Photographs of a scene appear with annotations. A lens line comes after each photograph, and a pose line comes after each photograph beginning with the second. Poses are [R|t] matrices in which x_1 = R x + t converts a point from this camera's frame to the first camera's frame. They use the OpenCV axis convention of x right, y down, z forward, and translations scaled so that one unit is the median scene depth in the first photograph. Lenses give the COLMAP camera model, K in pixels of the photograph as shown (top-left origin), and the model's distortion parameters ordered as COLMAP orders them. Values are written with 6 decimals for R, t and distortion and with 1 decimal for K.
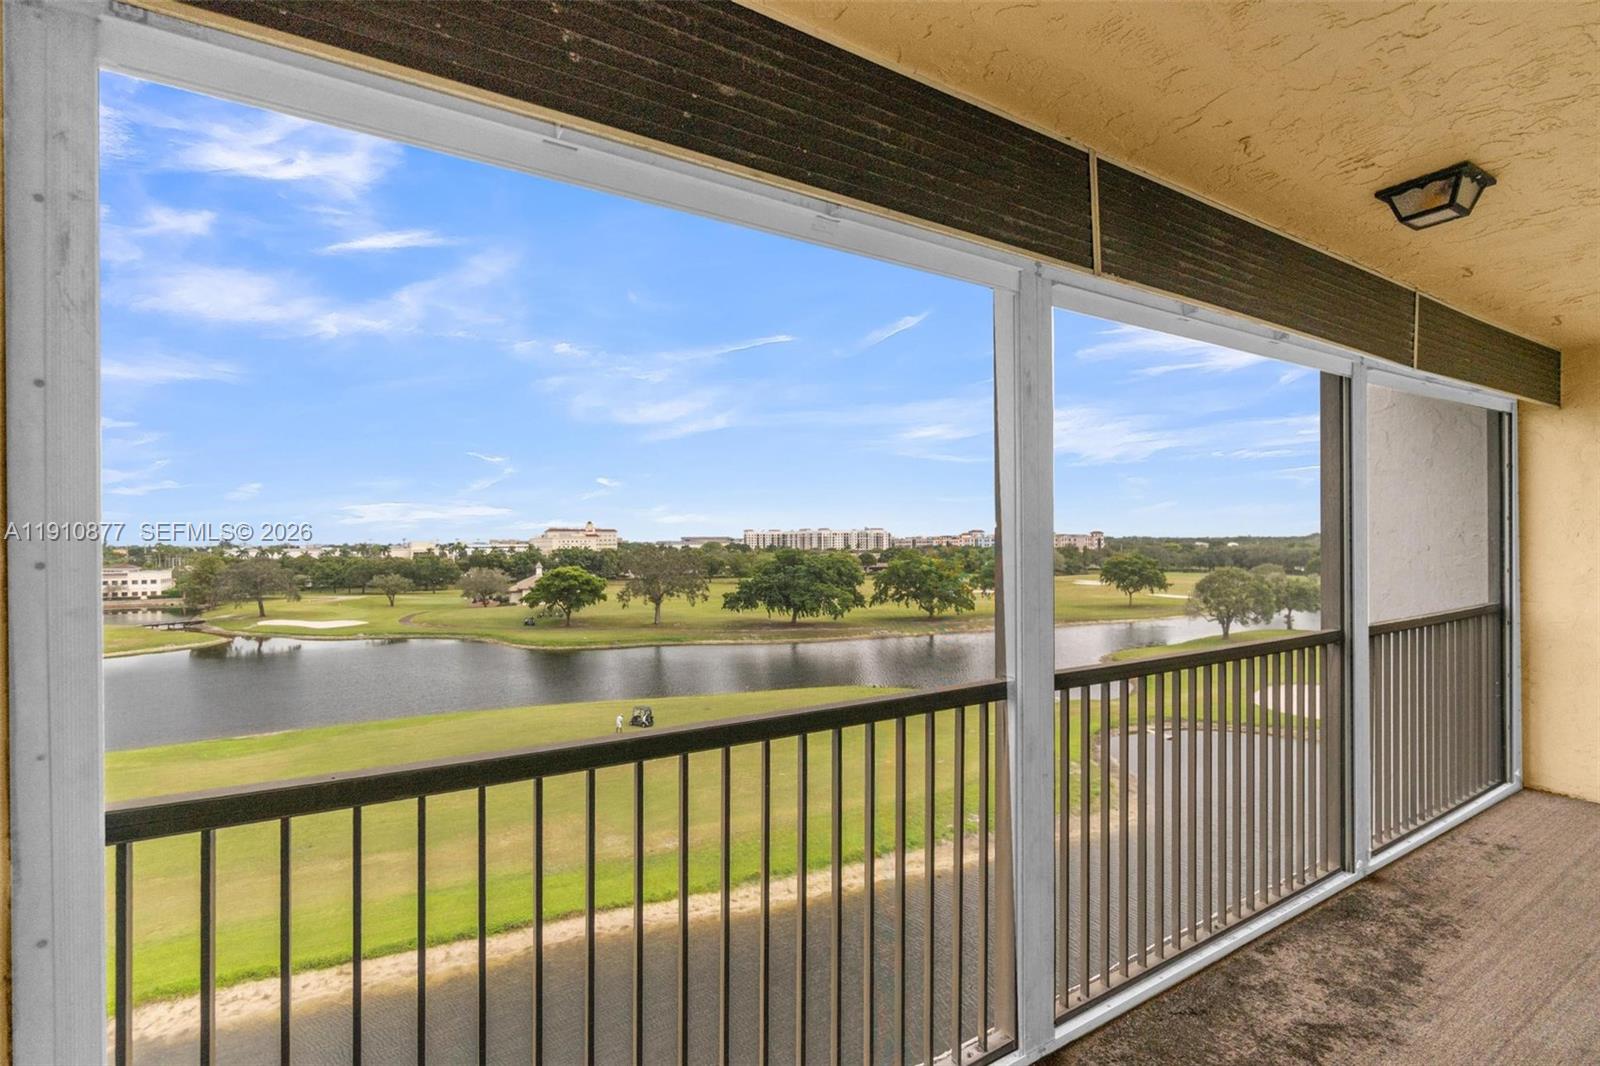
lens RADIAL K [[719.4, 0, 758.7], [0, 719.4, 535.1], [0, 0, 1]] dist [-0.009660, 0.003999]
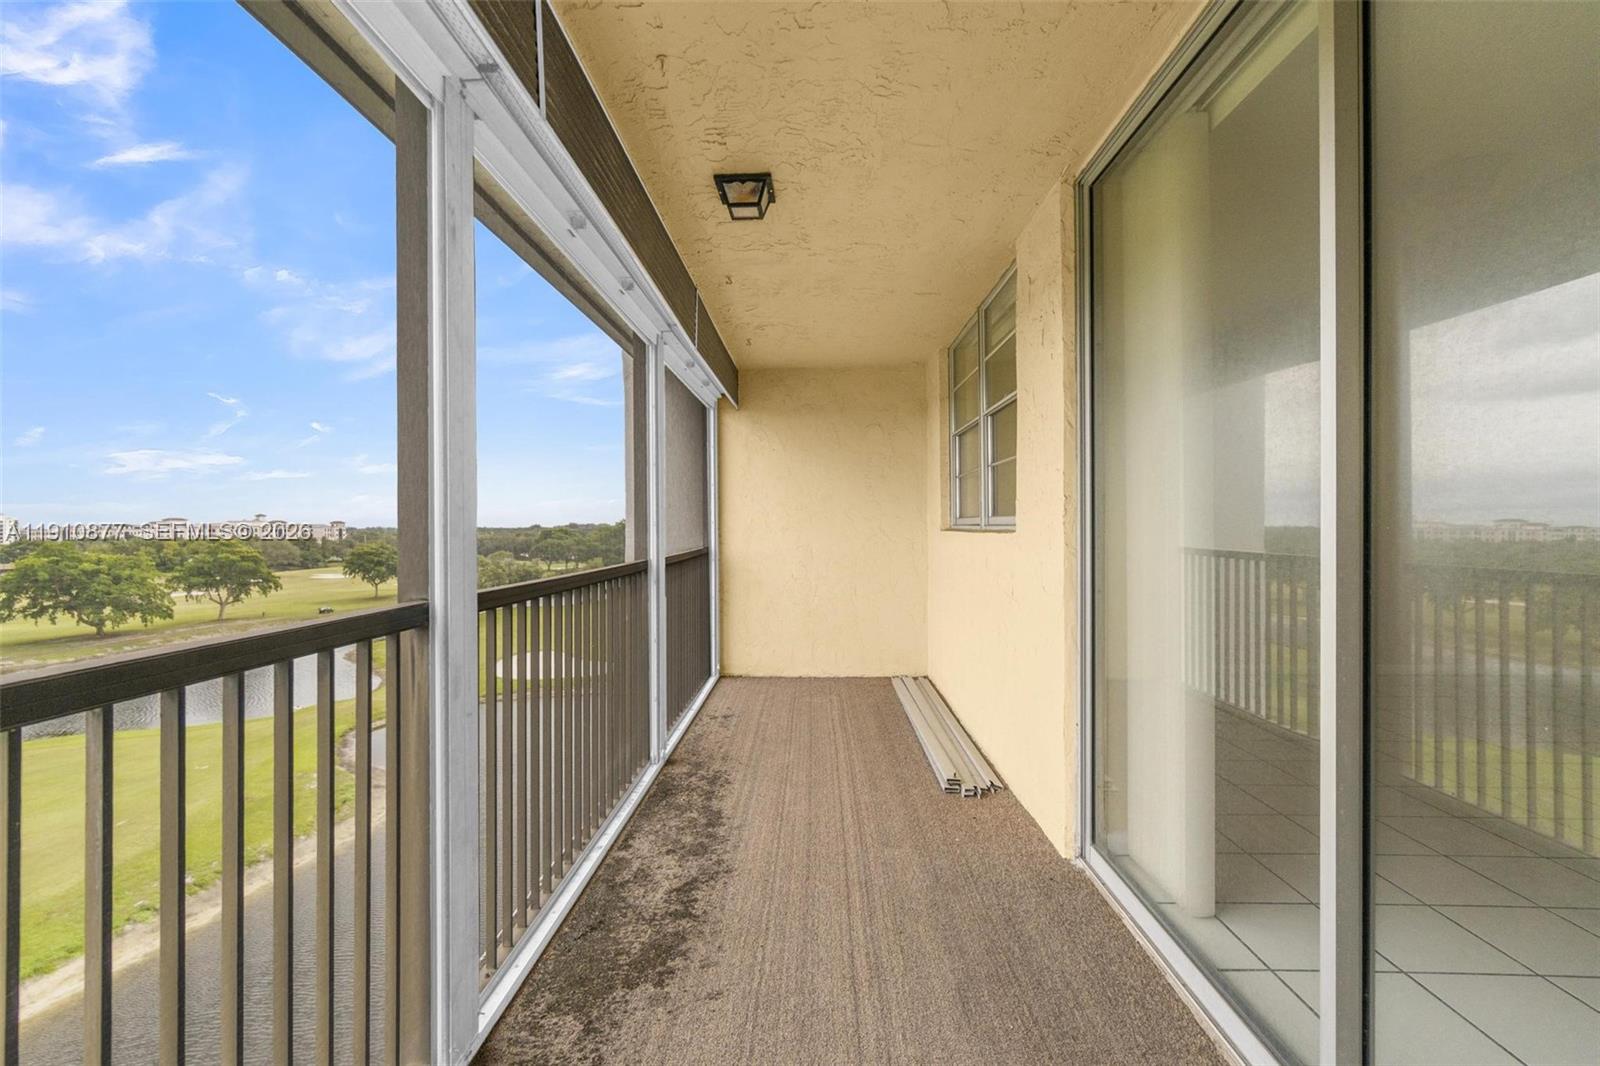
lens RADIAL K [[719.4, 0, 799.0], [0, 719.4, 525.1], [0, 0, 1]] dist [-0.009660, 0.003999]
pose [[0.528571, 0.004272, 0.848878, -0.045393], [-0.002526, 0.999991, -0.003459, 0.060373], [-0.848885, -0.000316, 0.528577, 0.125401]]
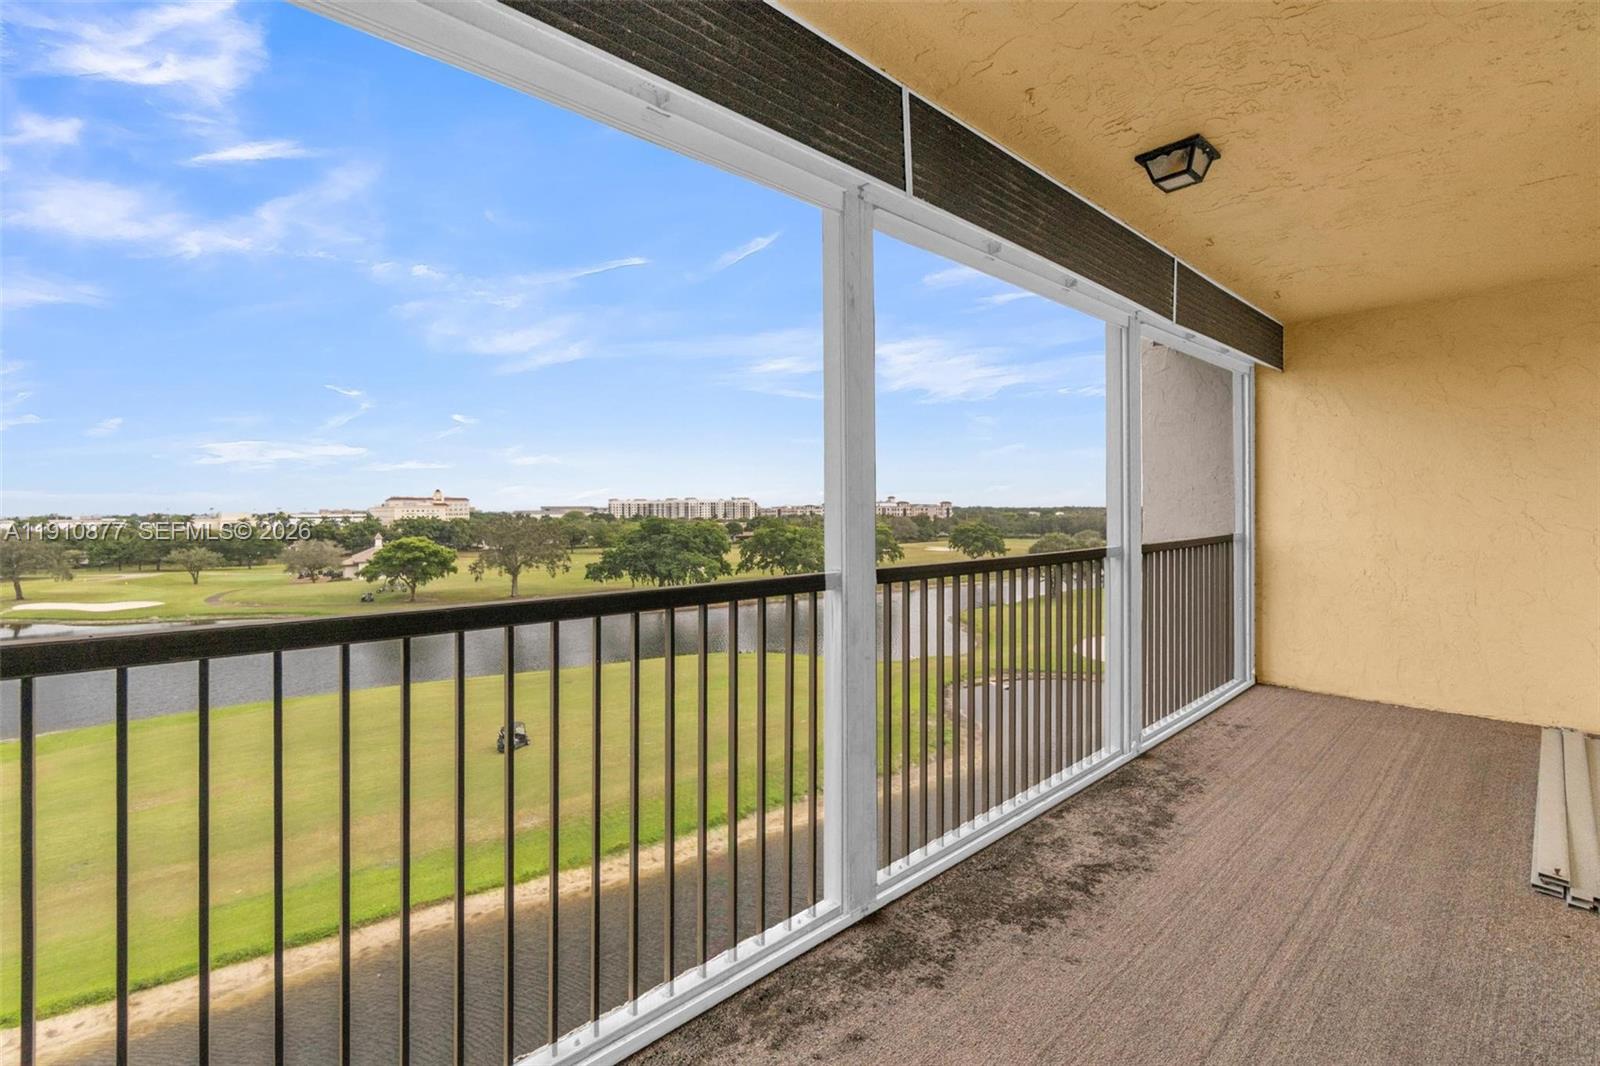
lens RADIAL K [[719.4, 0, 776.9], [0, 719.4, 507.3], [0, 0, 1]] dist [-0.009660, 0.003999]
pose [[0.978269, -0.001245, 0.207335, 0.019188], [0.000897, 0.999998, 0.001771, 0.051014], [-0.207337, -0.001547, 0.978268, -0.018906]]
